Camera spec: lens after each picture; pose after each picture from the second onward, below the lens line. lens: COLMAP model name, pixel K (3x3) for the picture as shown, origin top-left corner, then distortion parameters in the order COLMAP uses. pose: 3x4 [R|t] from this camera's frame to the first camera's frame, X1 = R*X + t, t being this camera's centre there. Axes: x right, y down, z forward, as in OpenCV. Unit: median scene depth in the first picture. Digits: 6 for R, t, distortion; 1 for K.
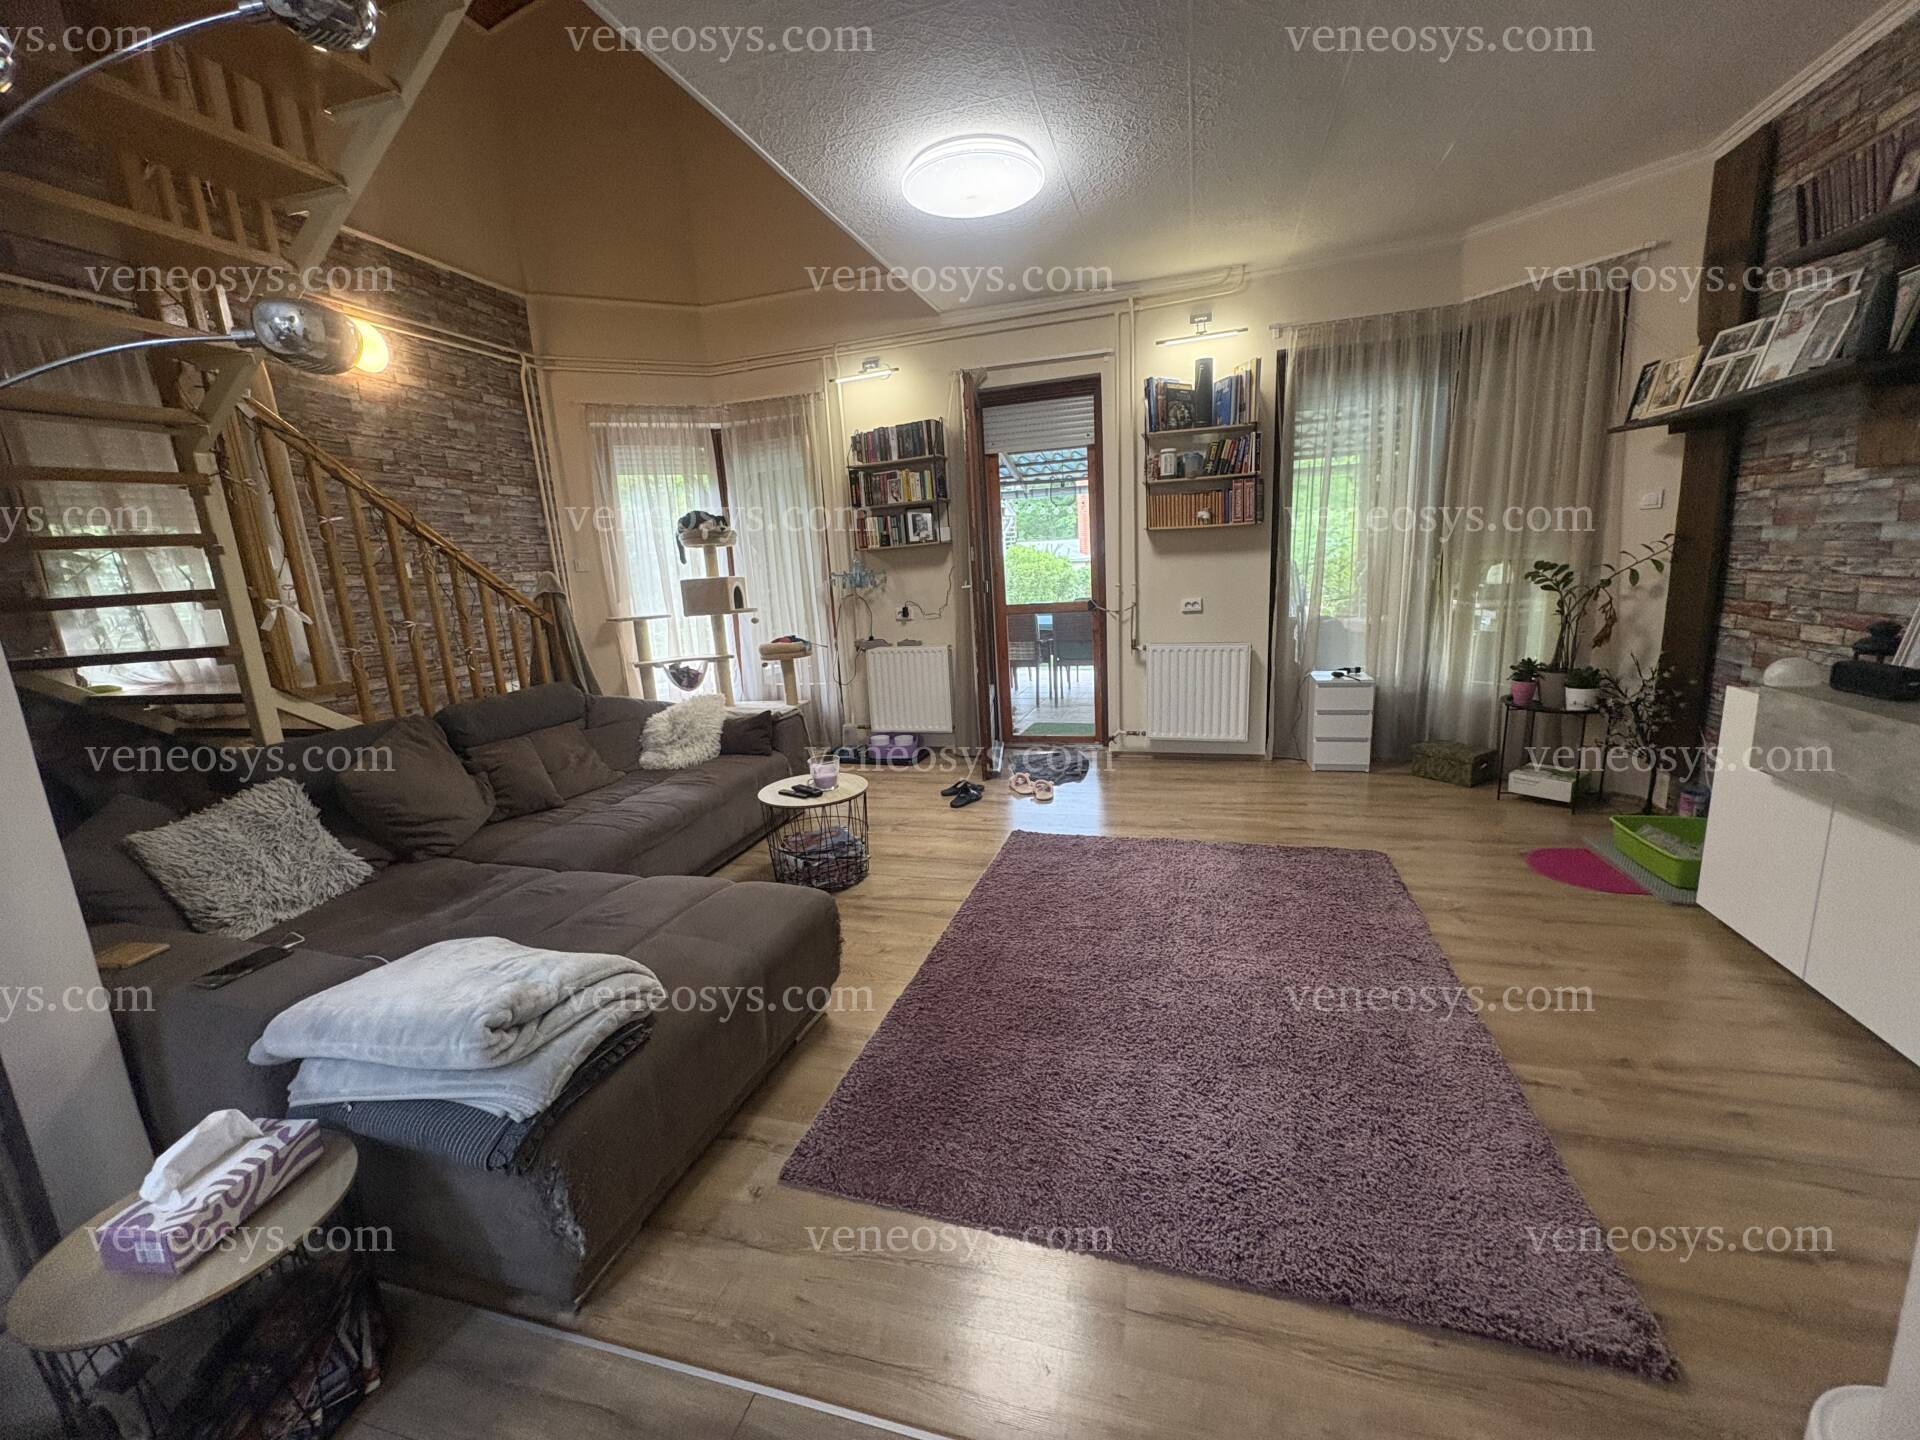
lens RADIAL K [[769.4, 0, 960.6], [0, 769.4, 720.5], [0, 0, 1]] dist [0.002406, -0.001305]
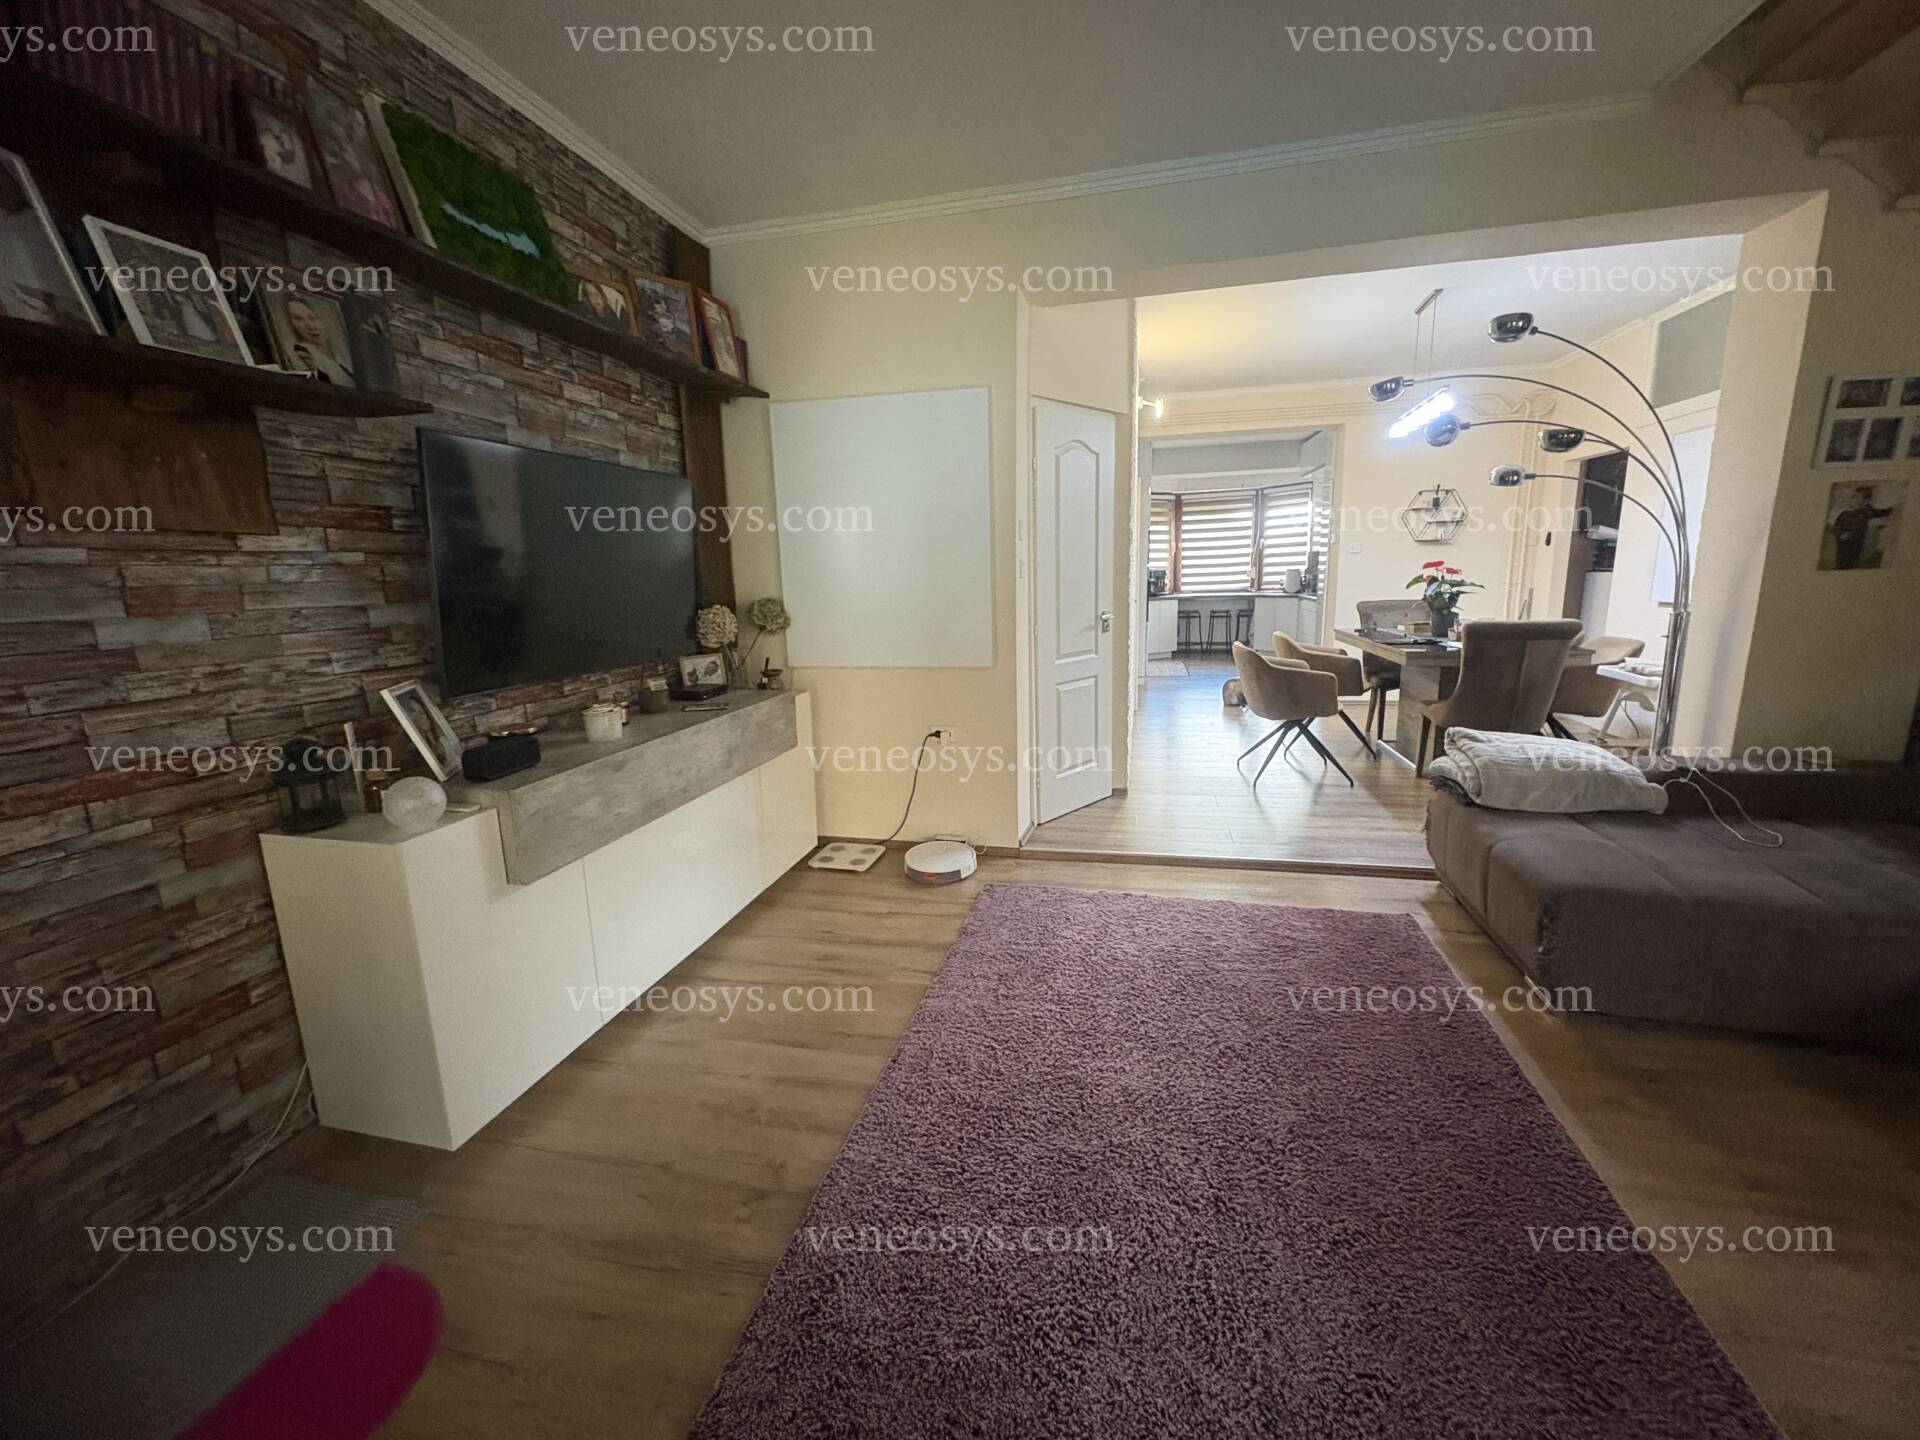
lens RADIAL K [[769.4, 0, 962.2], [0, 769.4, 717.8], [0, 0, 1]] dist [0.002406, -0.001305]
pose [[-0.995058, 0.091518, -0.038513, 0.293742], [0.069097, 0.916799, 0.393325, -0.205989], [0.071305, 0.388720, -0.918593, 0.891001]]
